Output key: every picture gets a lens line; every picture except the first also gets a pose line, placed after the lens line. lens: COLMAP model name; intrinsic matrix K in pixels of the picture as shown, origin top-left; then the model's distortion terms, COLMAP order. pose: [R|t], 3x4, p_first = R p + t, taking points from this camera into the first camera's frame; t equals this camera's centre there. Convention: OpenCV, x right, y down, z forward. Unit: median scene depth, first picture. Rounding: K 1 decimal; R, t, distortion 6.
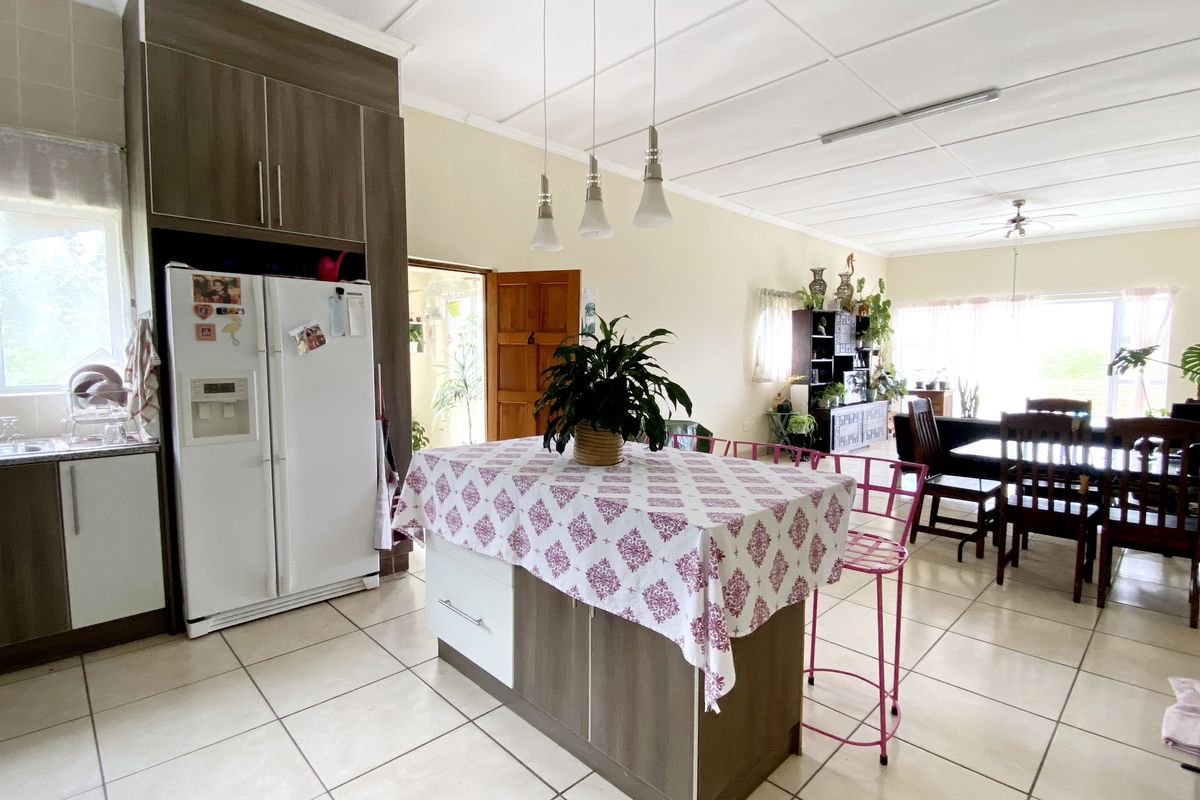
lens RADIAL K [[581.6, 0, 597.0], [0, 581.6, 403.2], [0, 0, 1]] dist [-0.001006, -0.000208]
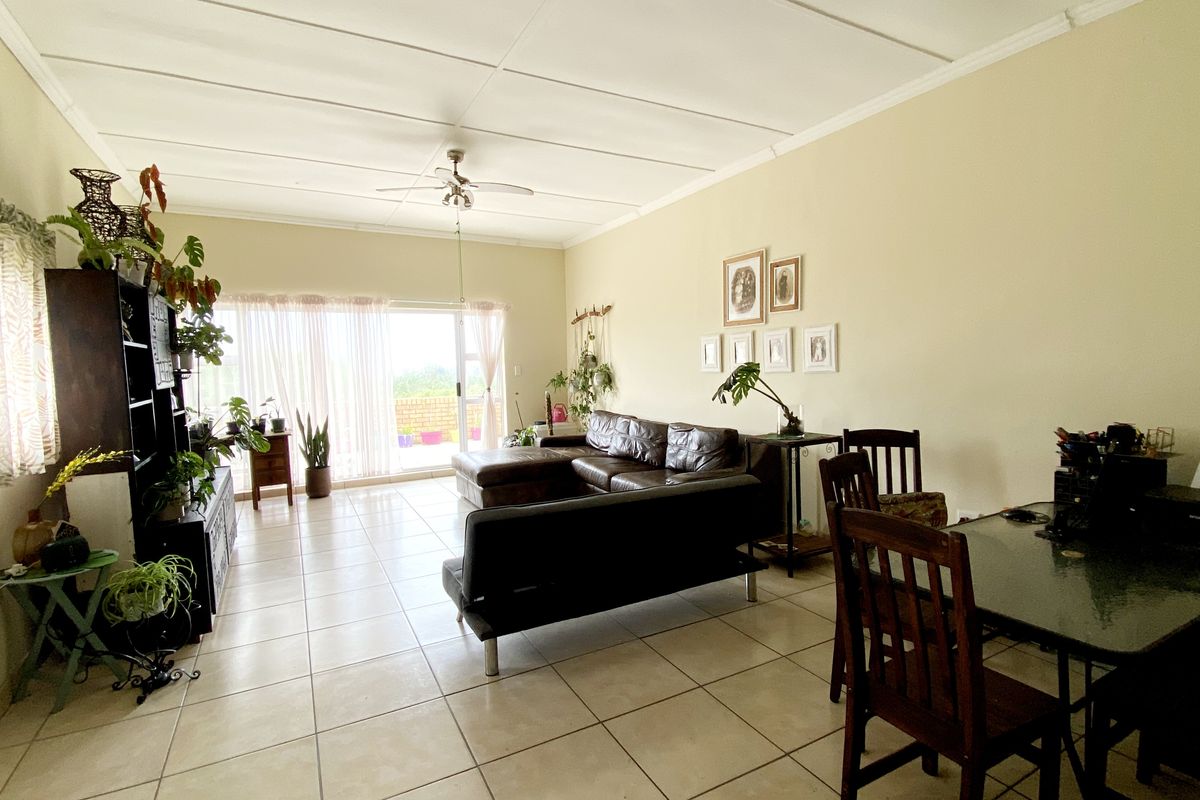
lens RADIAL K [[581.6, 0, 597.0], [0, 581.6, 403.2], [0, 0, 1]] dist [-0.001006, -0.000208]
pose [[0.275208, -0.069229, 0.958889, 0.084502], [0.094204, 0.994546, 0.044766, -0.061070], [-0.956758, 0.078011, 0.280228, 0.573471]]
